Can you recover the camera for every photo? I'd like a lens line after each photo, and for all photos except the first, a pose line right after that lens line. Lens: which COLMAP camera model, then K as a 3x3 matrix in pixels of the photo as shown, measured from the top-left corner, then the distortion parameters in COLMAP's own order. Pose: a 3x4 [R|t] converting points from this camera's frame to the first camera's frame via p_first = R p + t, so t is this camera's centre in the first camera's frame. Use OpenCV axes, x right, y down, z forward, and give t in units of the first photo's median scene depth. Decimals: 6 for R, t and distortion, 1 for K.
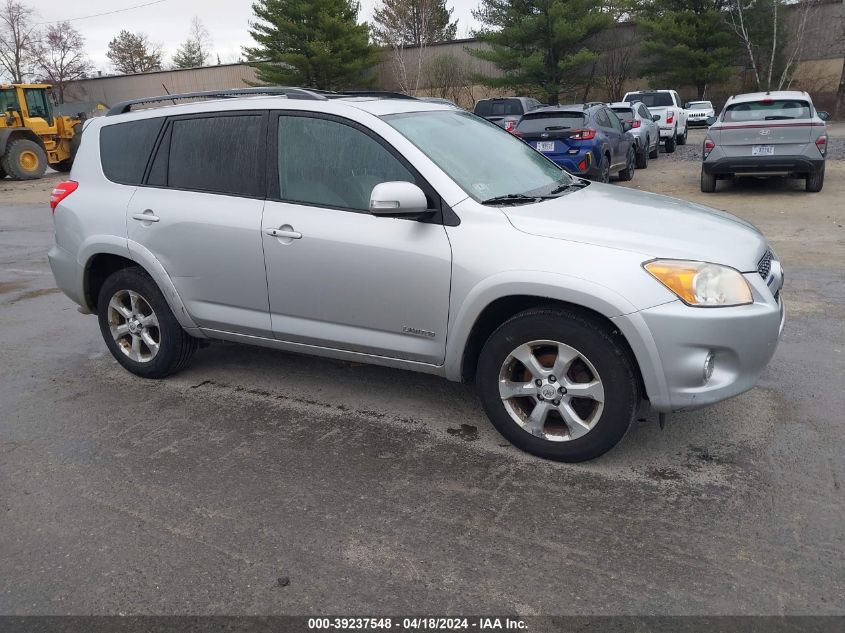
lens RADIAL K [[649.7, 0, 422.4], [0, 649.7, 318.7], [0, 0, 1]] dist [0.020694, -0.014053]
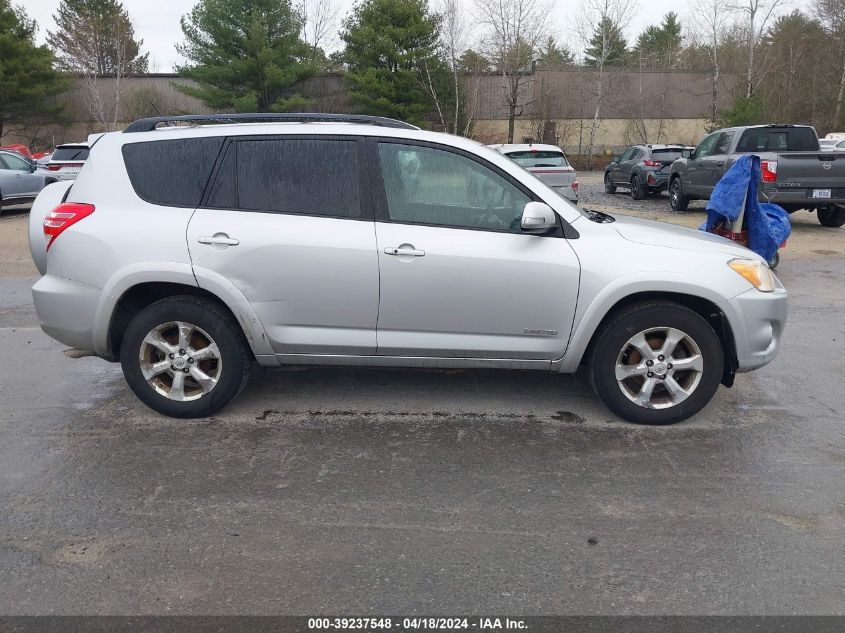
lens RADIAL K [[649.7, 0, 424.4], [0, 649.7, 322.2], [0, 0, 1]] dist [0.020694, -0.014053]
pose [[0.907528, -0.065602, 0.414836, -0.542406], [0.088164, 0.995475, -0.035450, 0.020479], [-0.410633, 0.068745, 0.909206, 0.028210]]
